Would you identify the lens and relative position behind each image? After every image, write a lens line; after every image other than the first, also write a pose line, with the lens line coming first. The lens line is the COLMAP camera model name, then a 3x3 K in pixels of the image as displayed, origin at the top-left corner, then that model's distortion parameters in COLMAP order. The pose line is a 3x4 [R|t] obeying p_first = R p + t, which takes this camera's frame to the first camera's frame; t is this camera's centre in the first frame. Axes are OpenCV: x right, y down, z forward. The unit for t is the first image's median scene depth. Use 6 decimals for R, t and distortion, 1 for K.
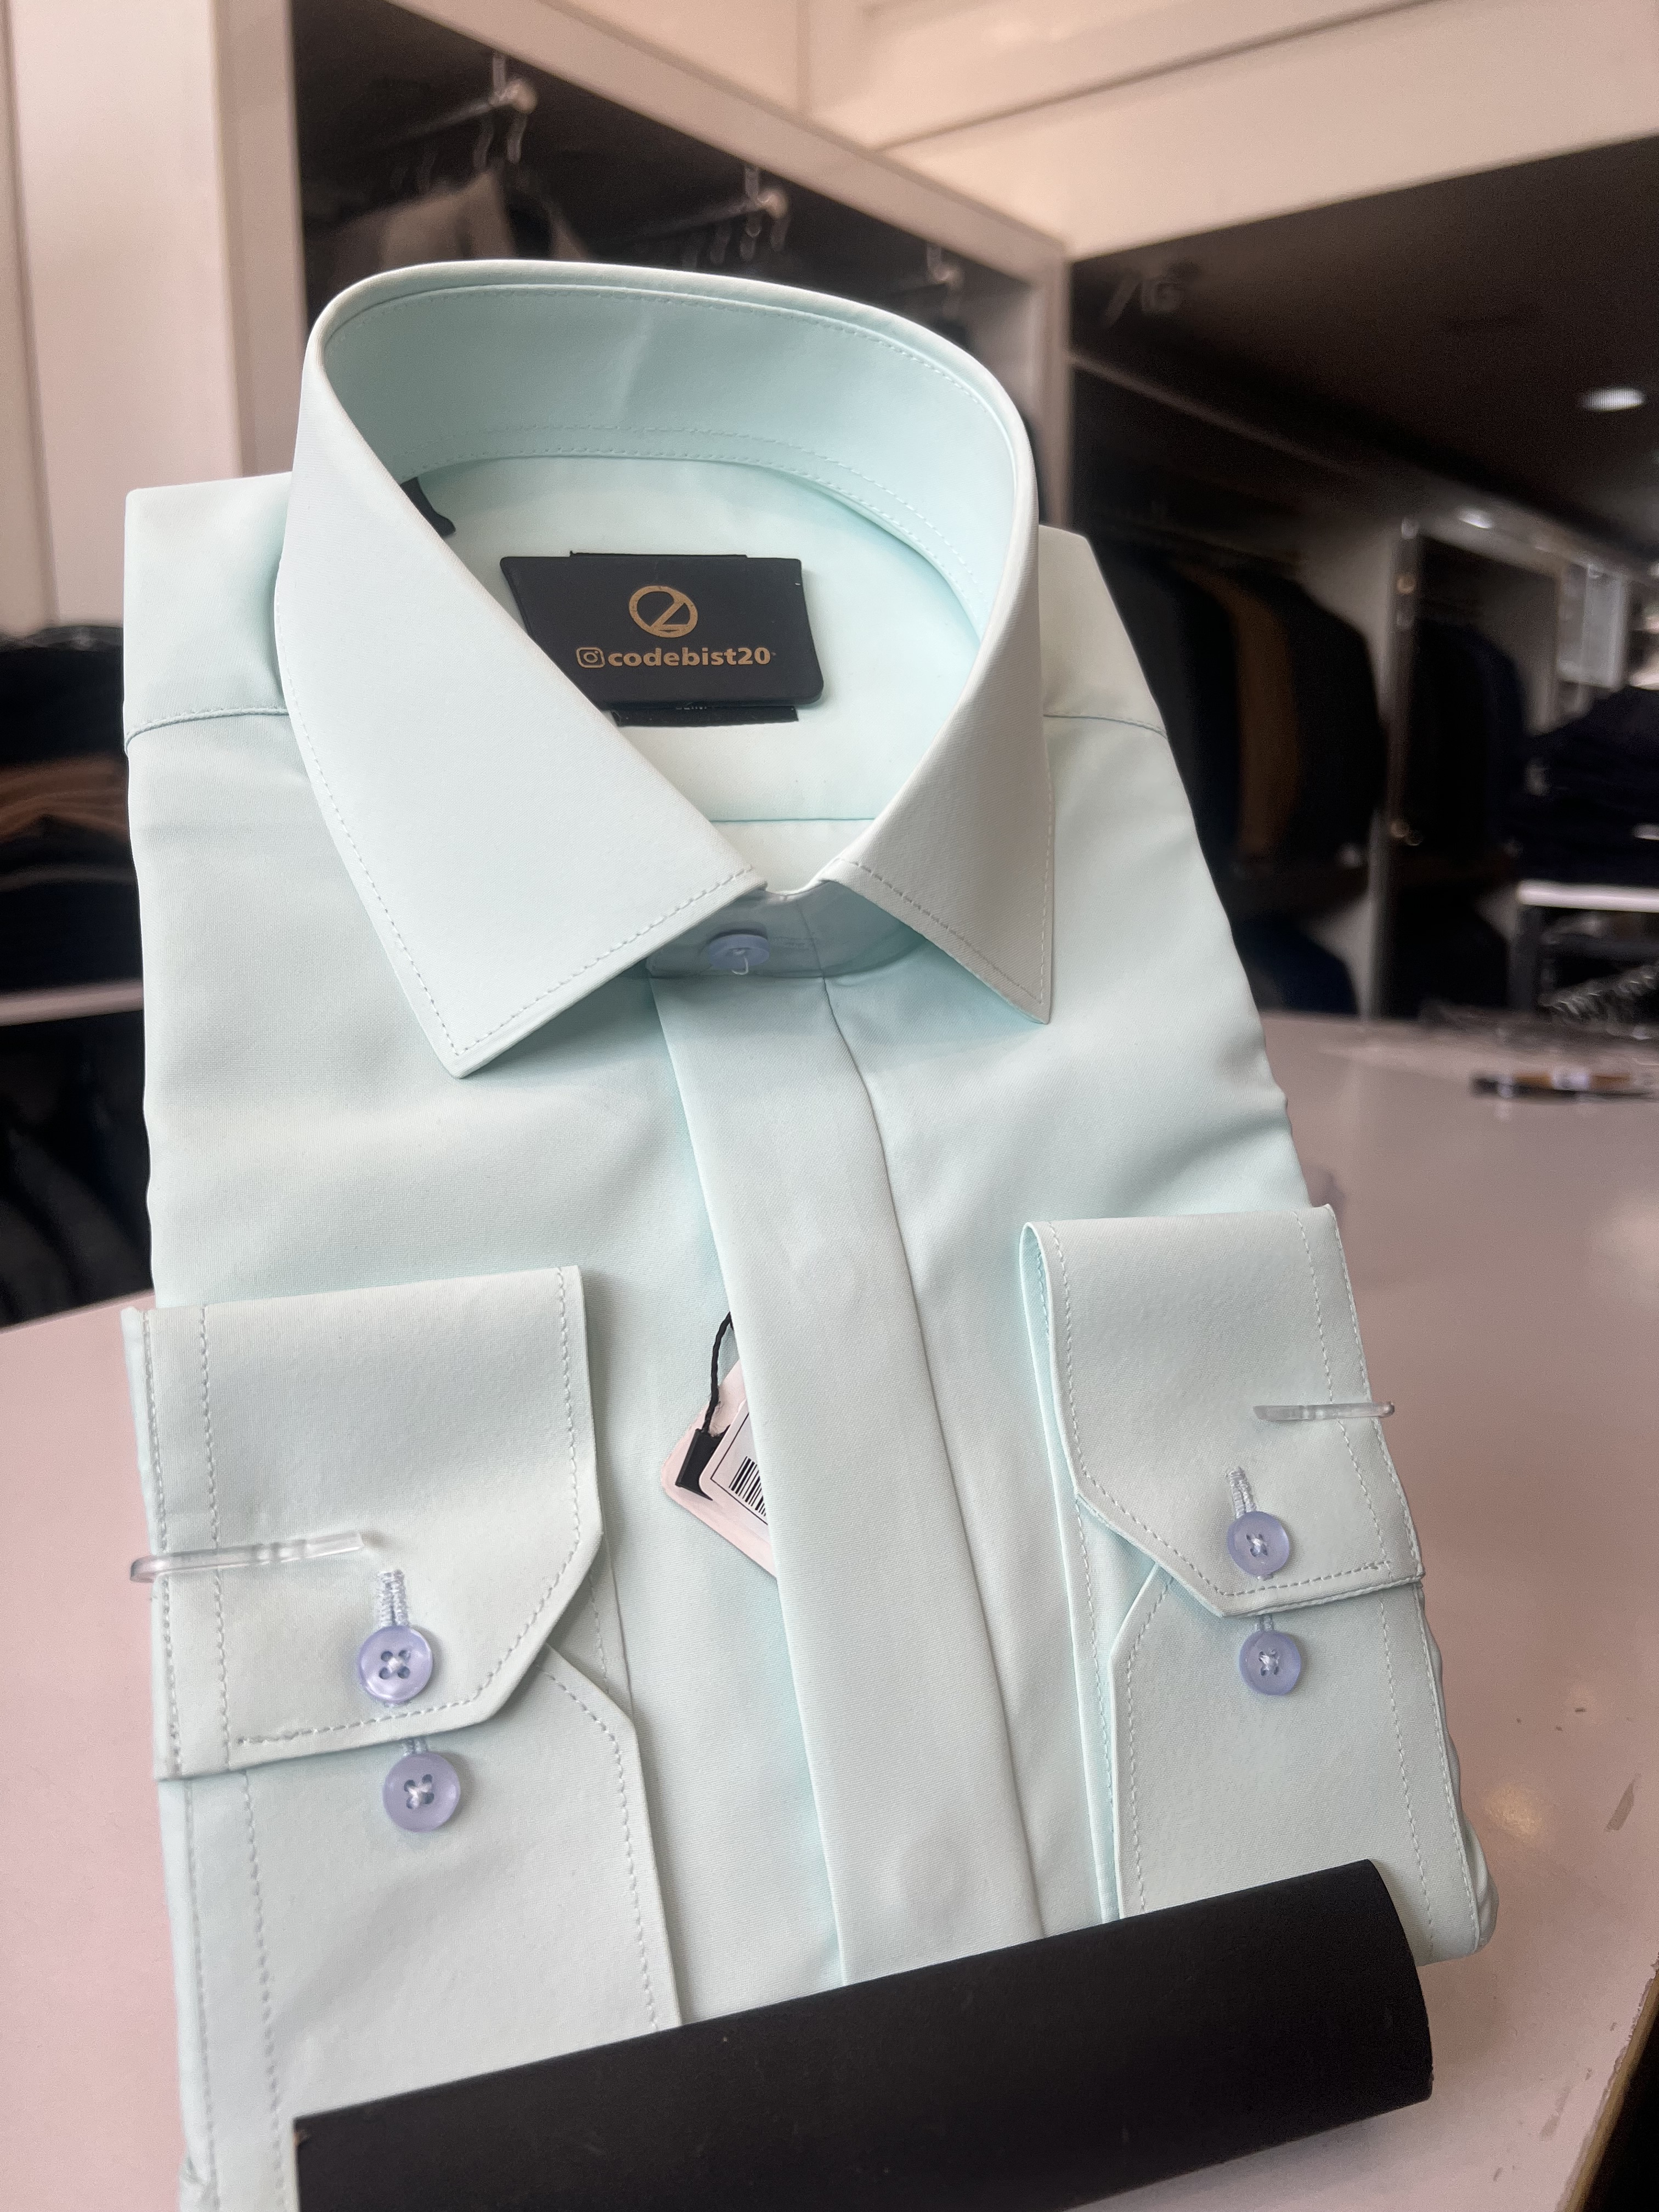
lens RADIAL K [[1707.8, 0, 843.7], [0, 1707.8, 1105.3], [0, 0, 1]] dist [0.028520, -0.057627]
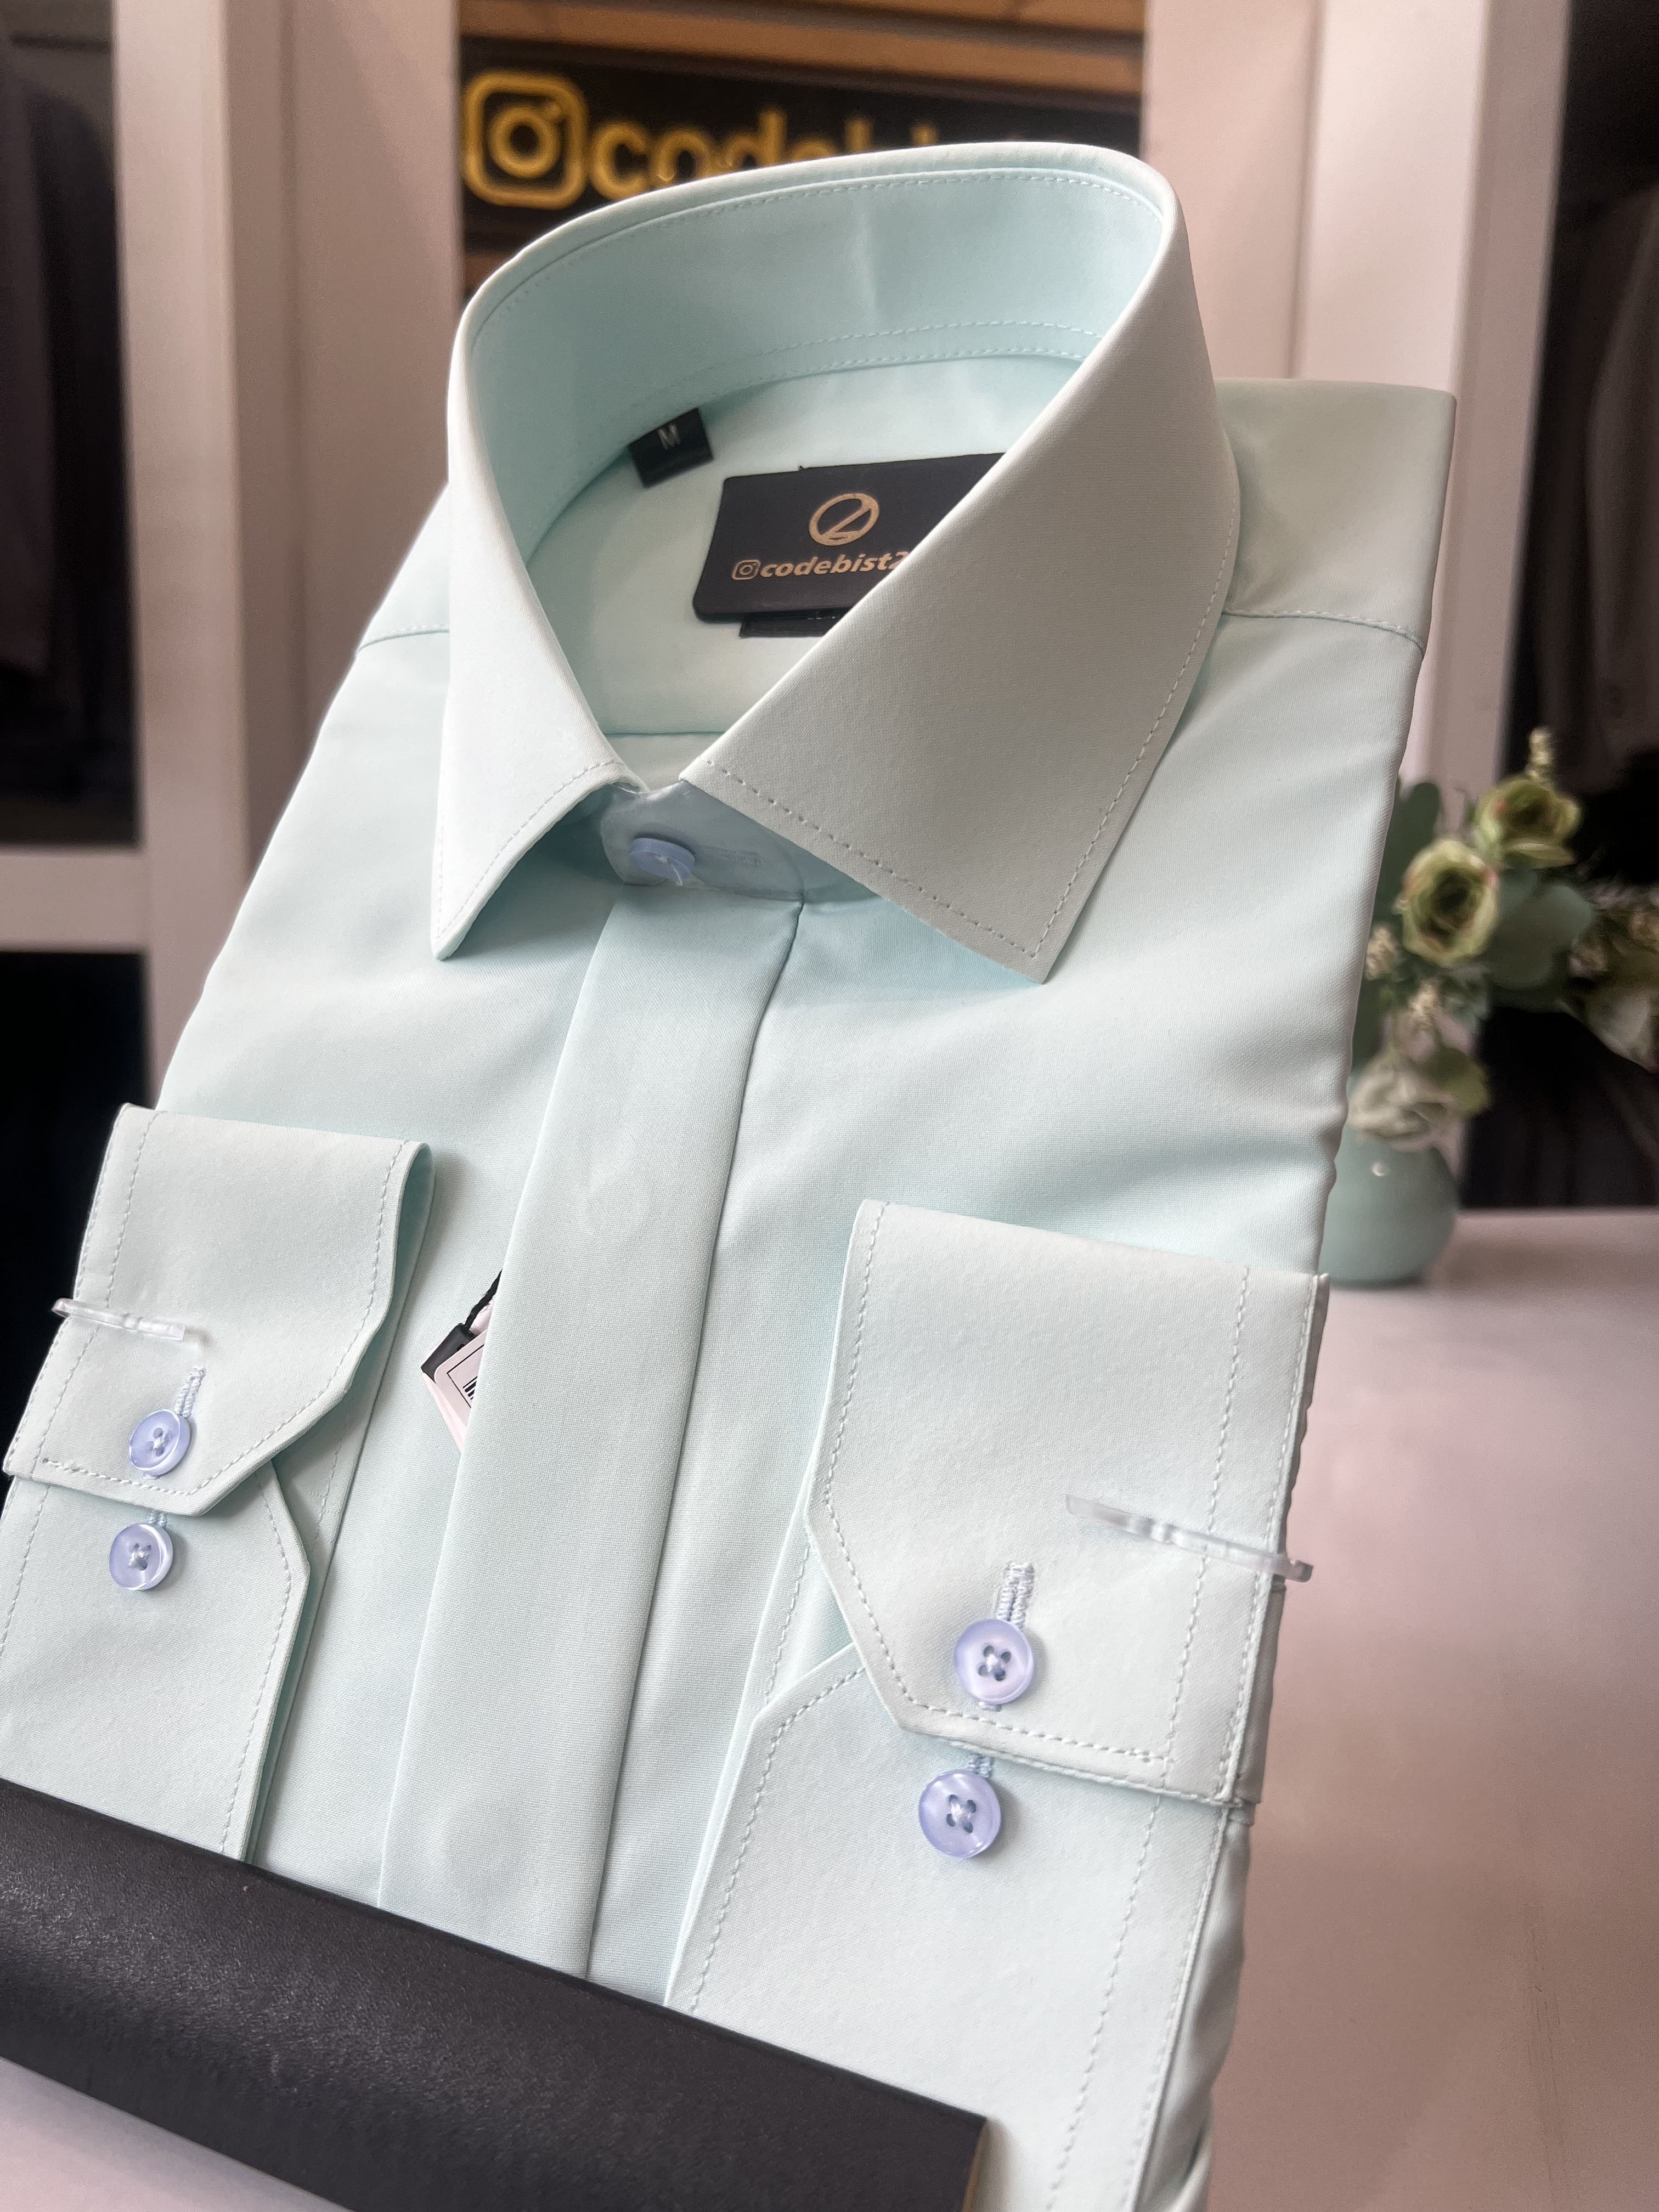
lens RADIAL K [[1707.8, 0, 831.4], [0, 1707.8, 1099.1], [0, 0, 1]] dist [0.028520, -0.057627]
pose [[0.733771, 0.145551, -0.663623, 0.643824], [-0.153318, 0.987060, 0.046965, -0.016926], [0.661871, 0.067284, 0.746592, 0.351864]]
